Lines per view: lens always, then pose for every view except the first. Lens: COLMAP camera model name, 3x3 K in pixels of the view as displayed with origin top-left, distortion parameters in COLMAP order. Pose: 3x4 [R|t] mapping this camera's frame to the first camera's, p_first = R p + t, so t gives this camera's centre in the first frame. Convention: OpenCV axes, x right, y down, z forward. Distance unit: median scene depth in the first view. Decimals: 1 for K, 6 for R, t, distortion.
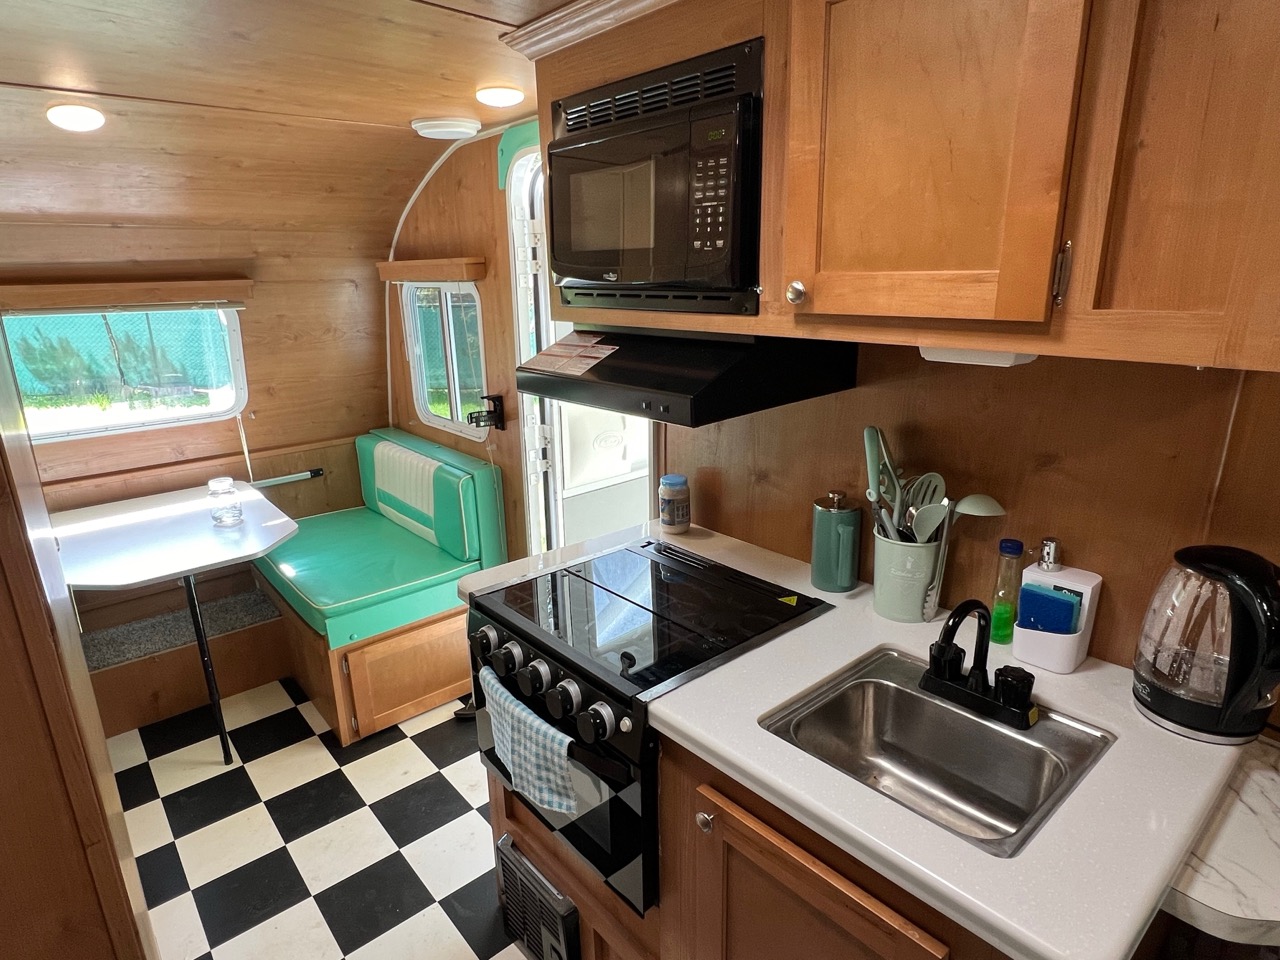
lens RADIAL K [[726.1, 0, 637.4], [0, 726.1, 501.5], [0, 0, 1]] dist [-0.004369, -0.002483]
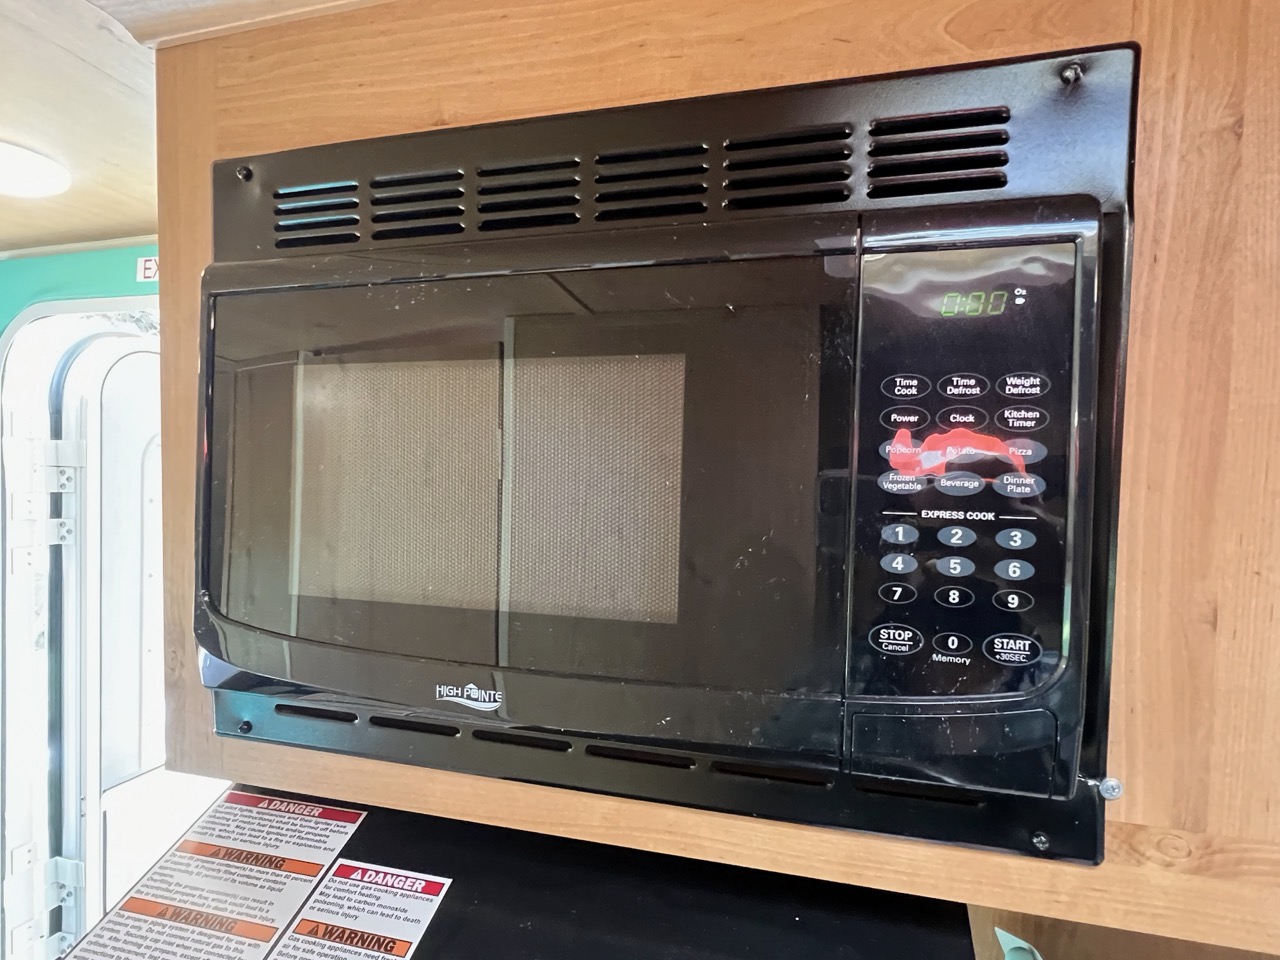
lens RADIAL K [[726.1, 0, 637.4], [0, 726.1, 501.5], [0, 0, 1]] dist [-0.004369, -0.002483]
pose [[0.836847, 0.017838, 0.547146, -0.164754], [0.134695, 0.962034, -0.237377, -0.356632], [-0.530608, 0.272346, 0.802673, 0.816499]]
